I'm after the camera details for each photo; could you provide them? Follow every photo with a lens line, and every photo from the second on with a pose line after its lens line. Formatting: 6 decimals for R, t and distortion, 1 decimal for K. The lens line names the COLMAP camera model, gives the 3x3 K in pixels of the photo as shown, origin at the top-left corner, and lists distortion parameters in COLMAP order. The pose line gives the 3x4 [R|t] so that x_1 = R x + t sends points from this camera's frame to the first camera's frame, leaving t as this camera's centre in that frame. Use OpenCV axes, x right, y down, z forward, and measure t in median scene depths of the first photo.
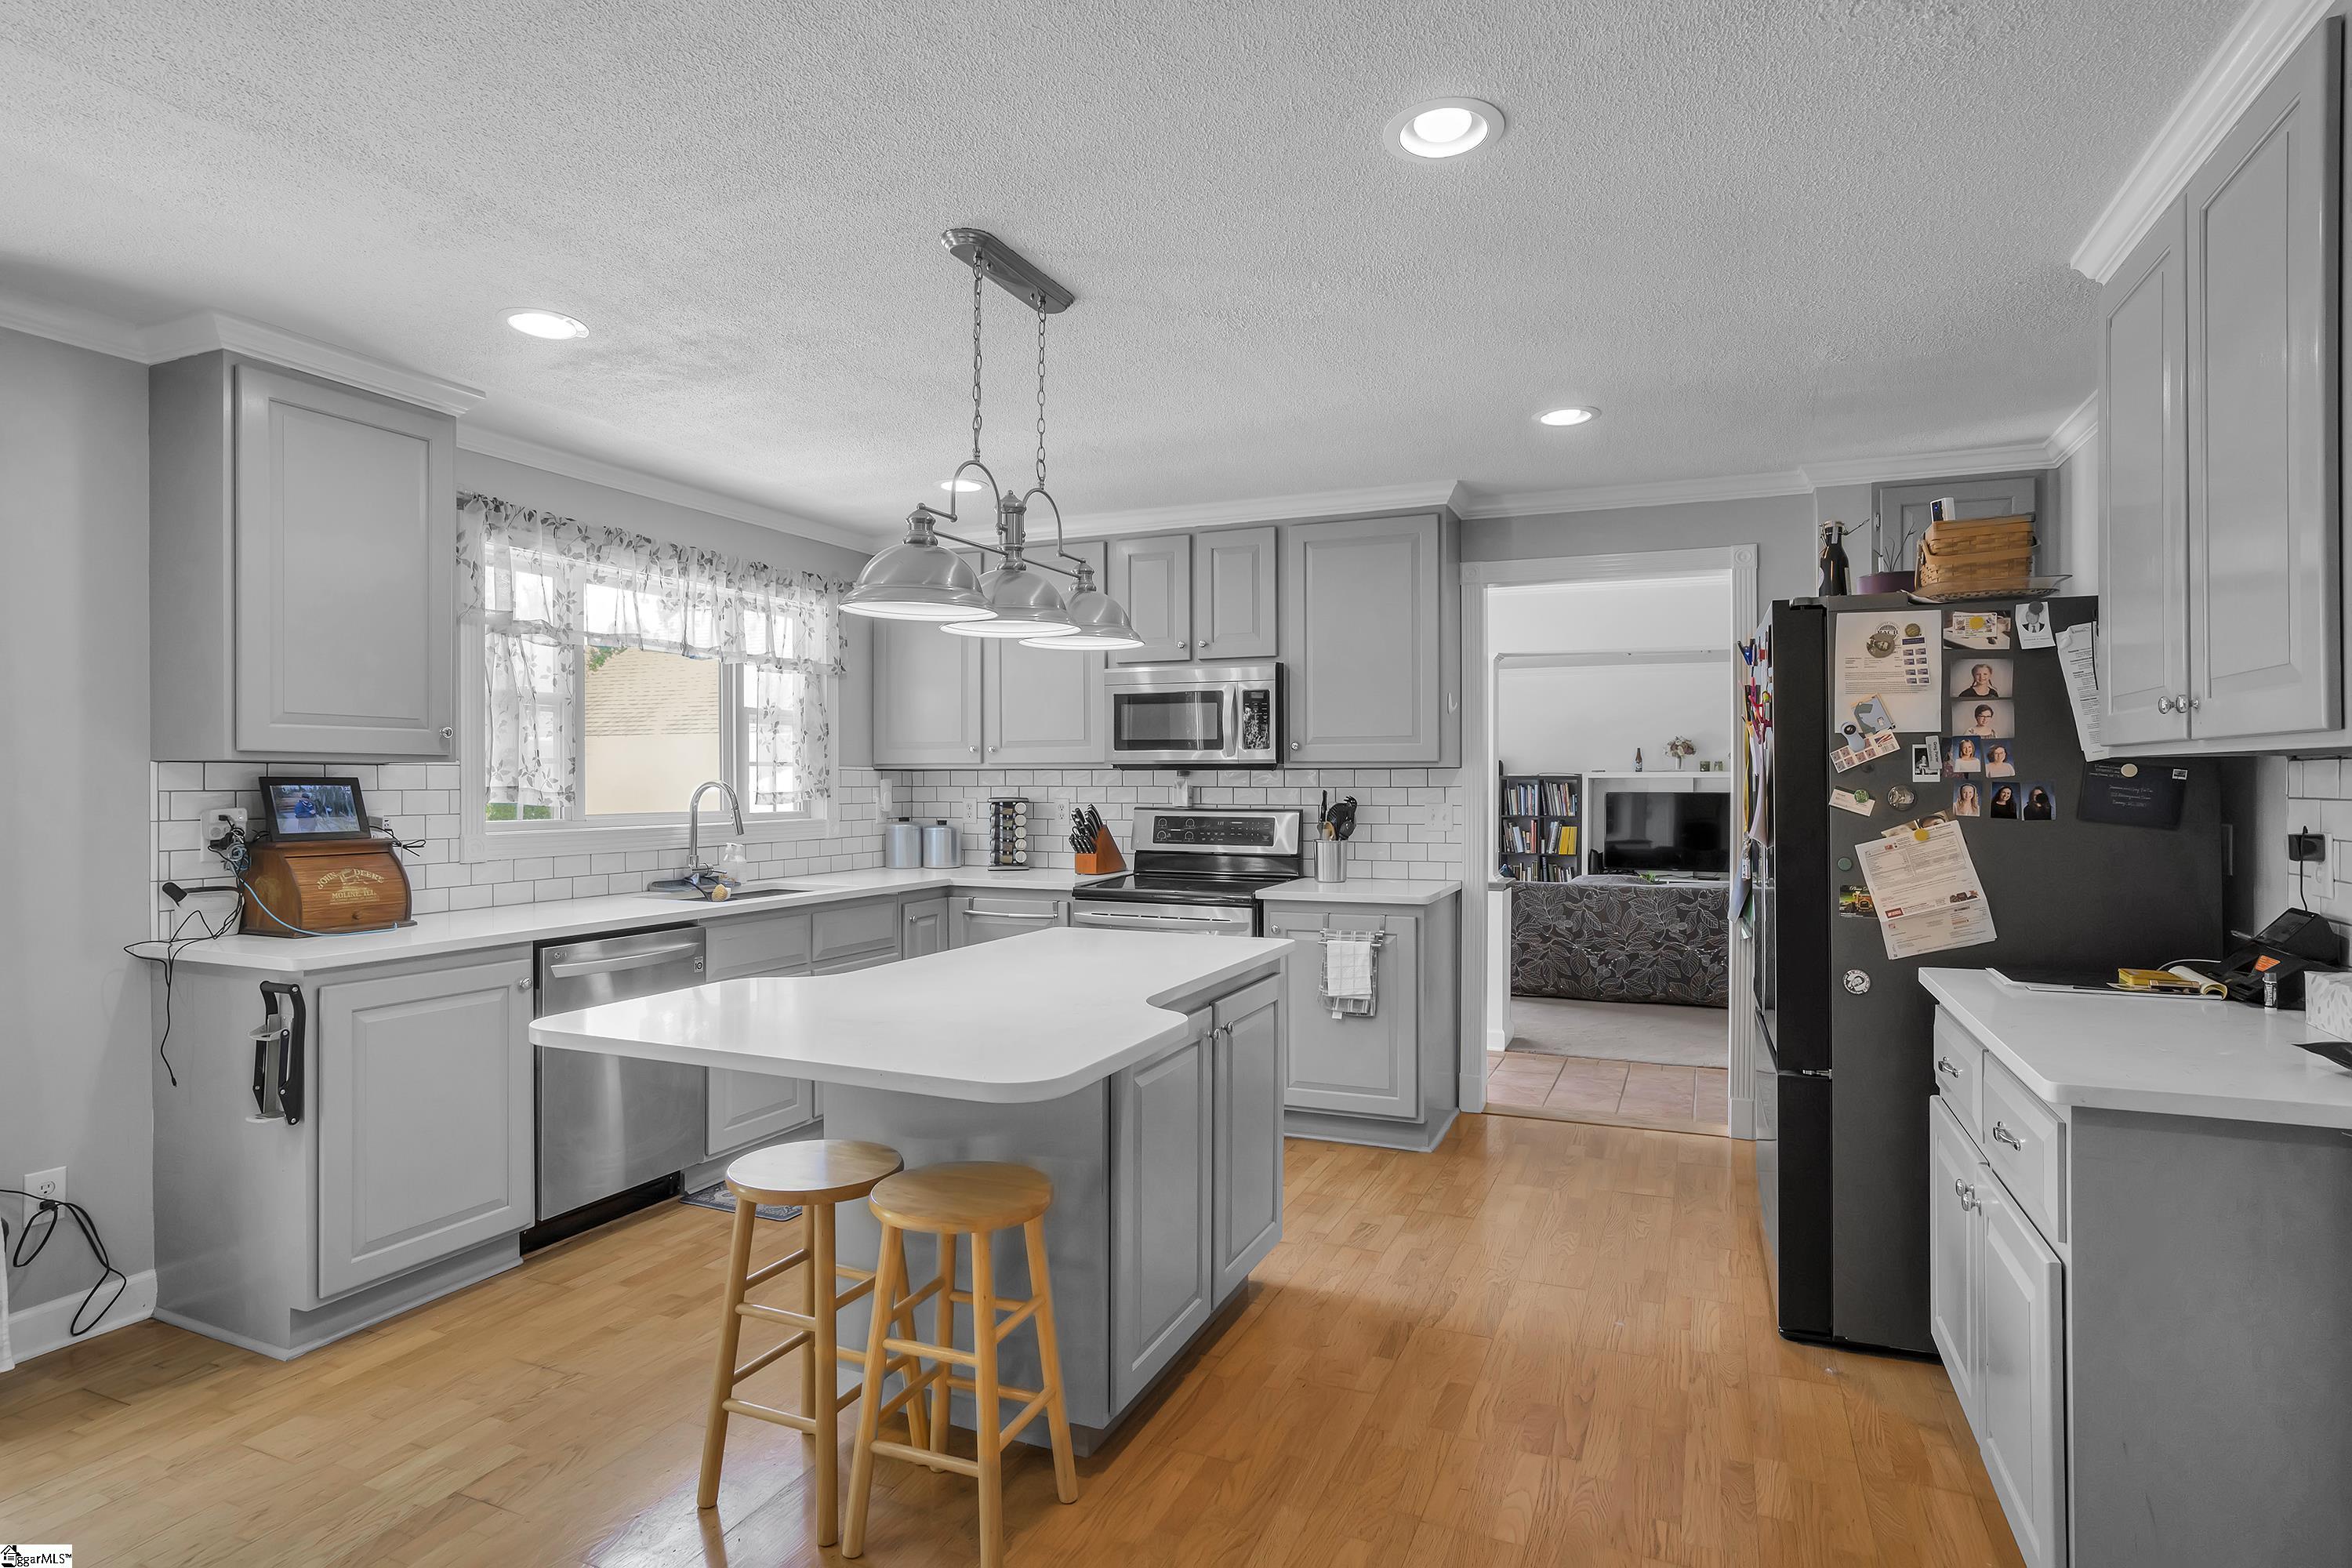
lens RADIAL K [[1249.4, 0, 1179.7], [0, 1249.4, 773.7], [0, 0, 1]] dist [-0.007819, 0.001266]
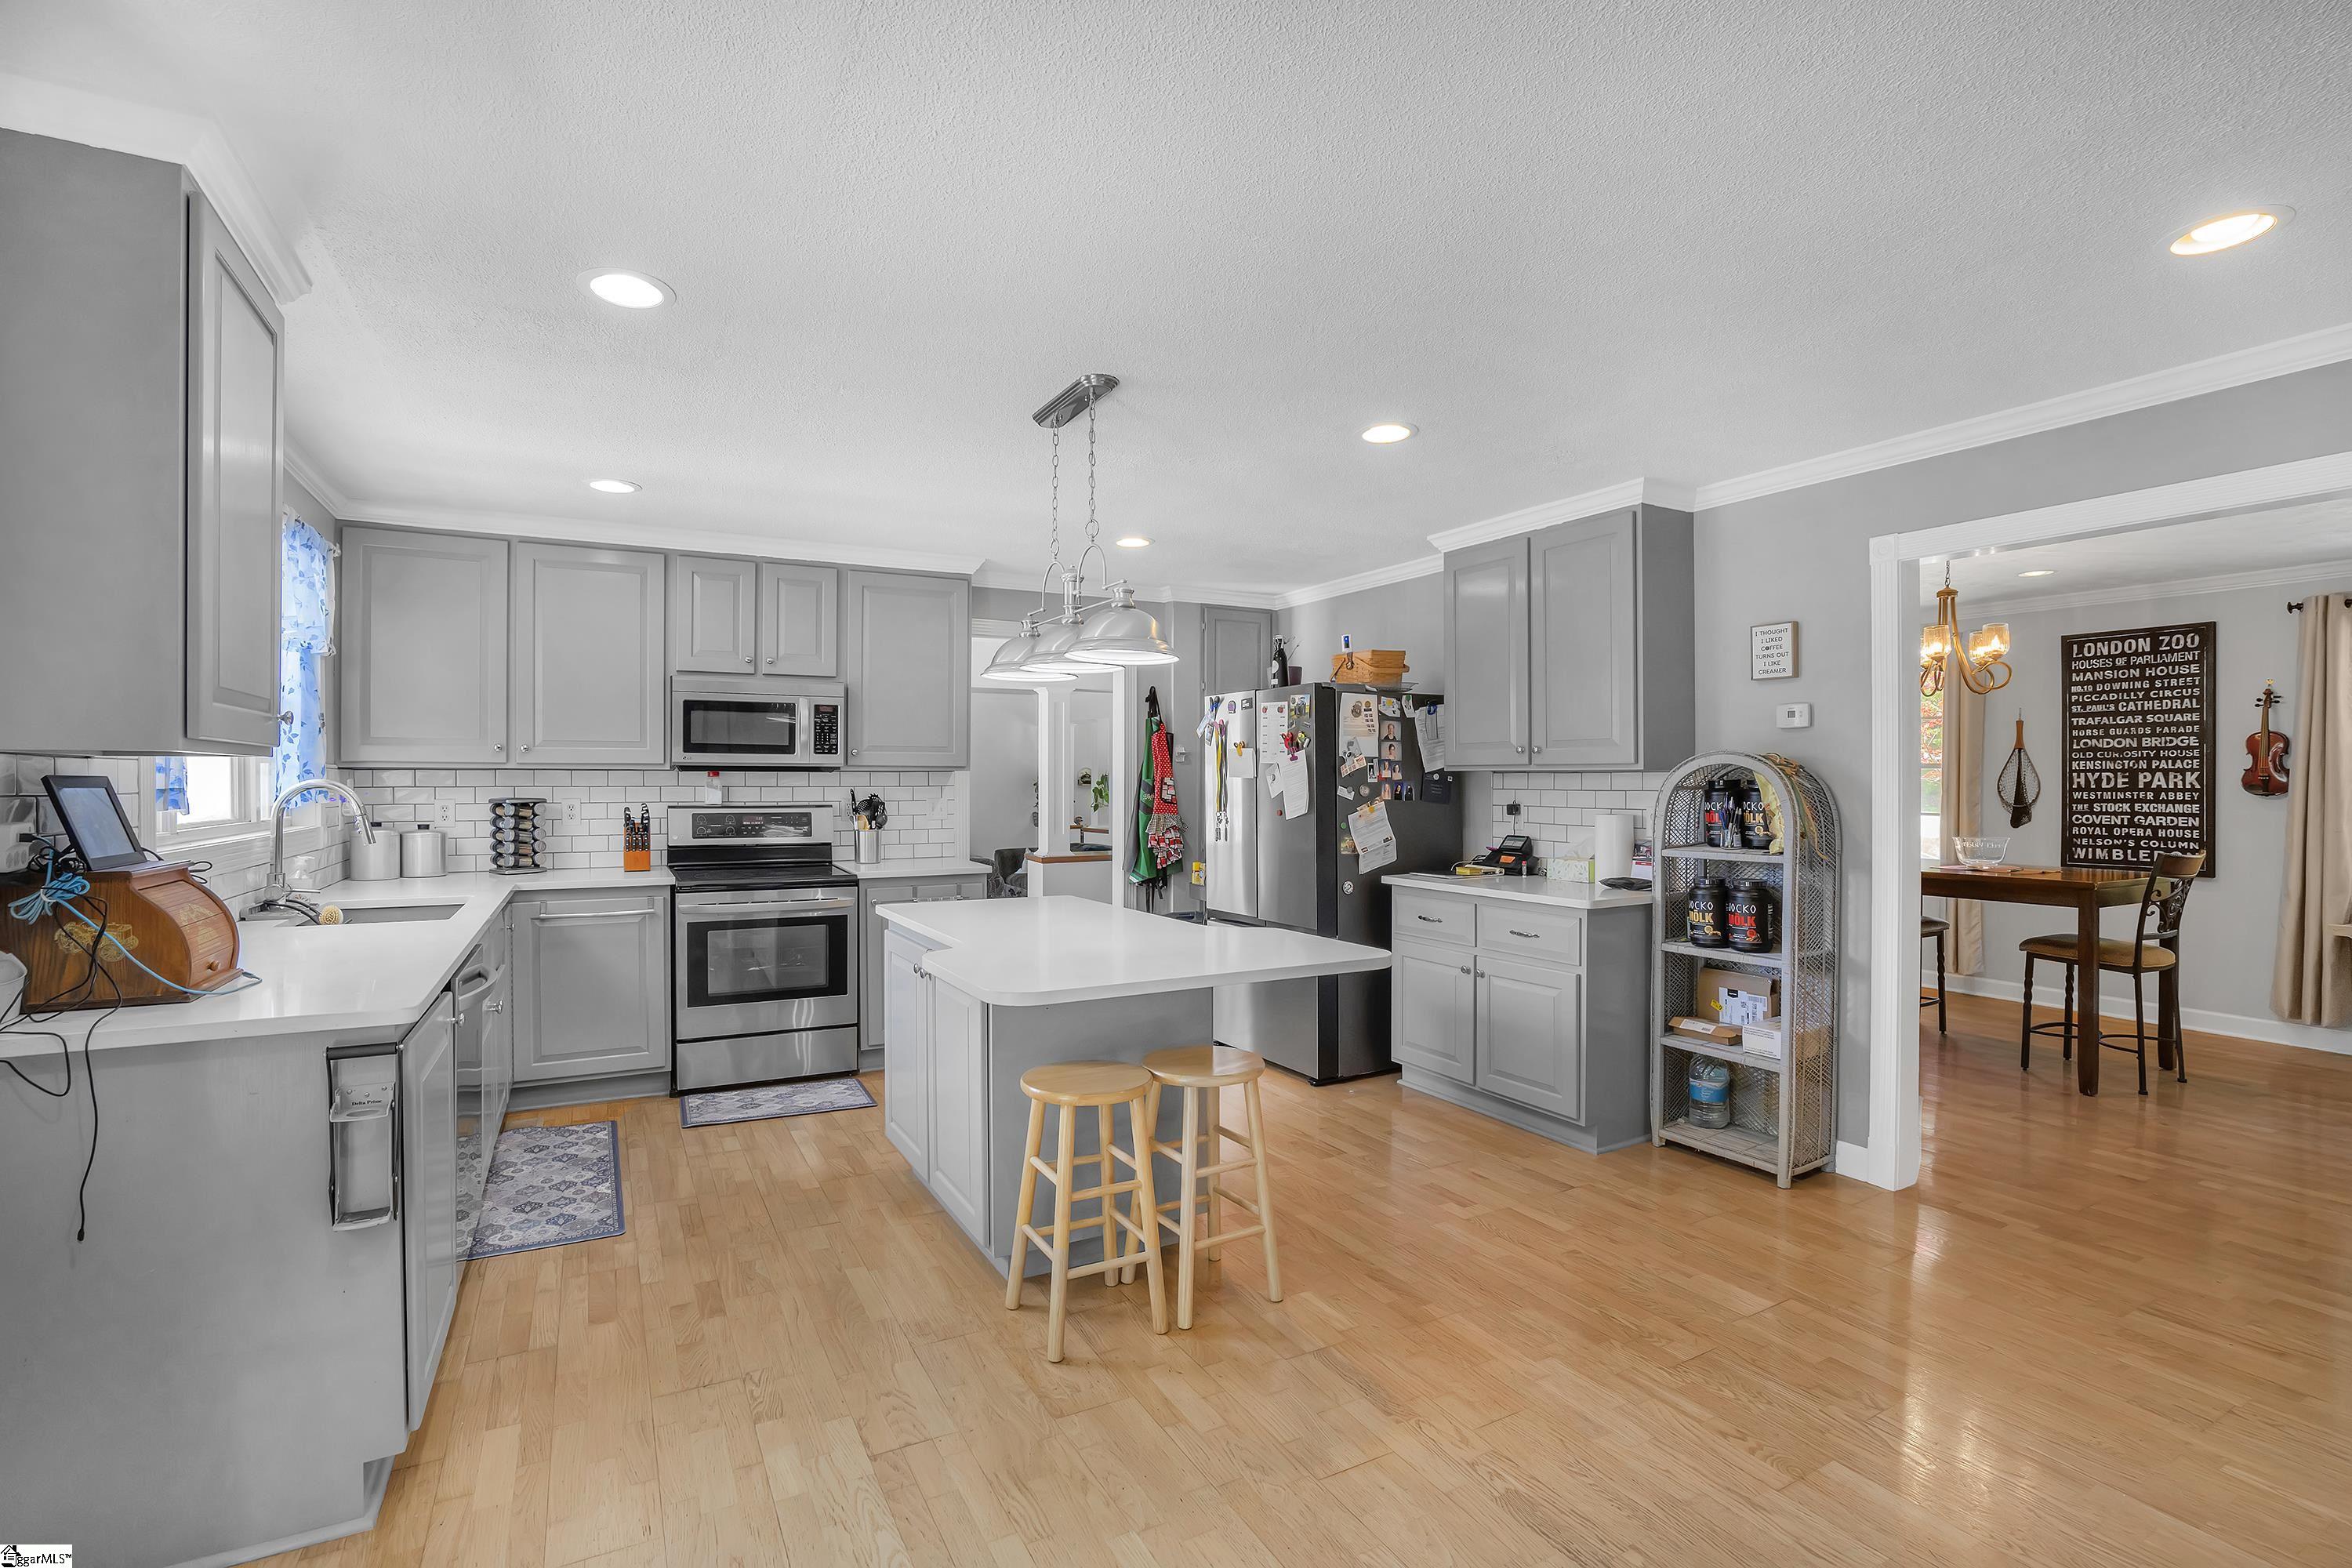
lens RADIAL K [[1077.3, 0, 1173.4], [0, 1077.3, 778.4], [0, 0, 1]] dist [0.000221, 0.002552]
pose [[0.622279, 0.002020, 0.782793, -0.909494], [-0.005079, 0.999986, 0.001458, 0.000010], [-0.782779, -0.004883, 0.622281, 0.184895]]
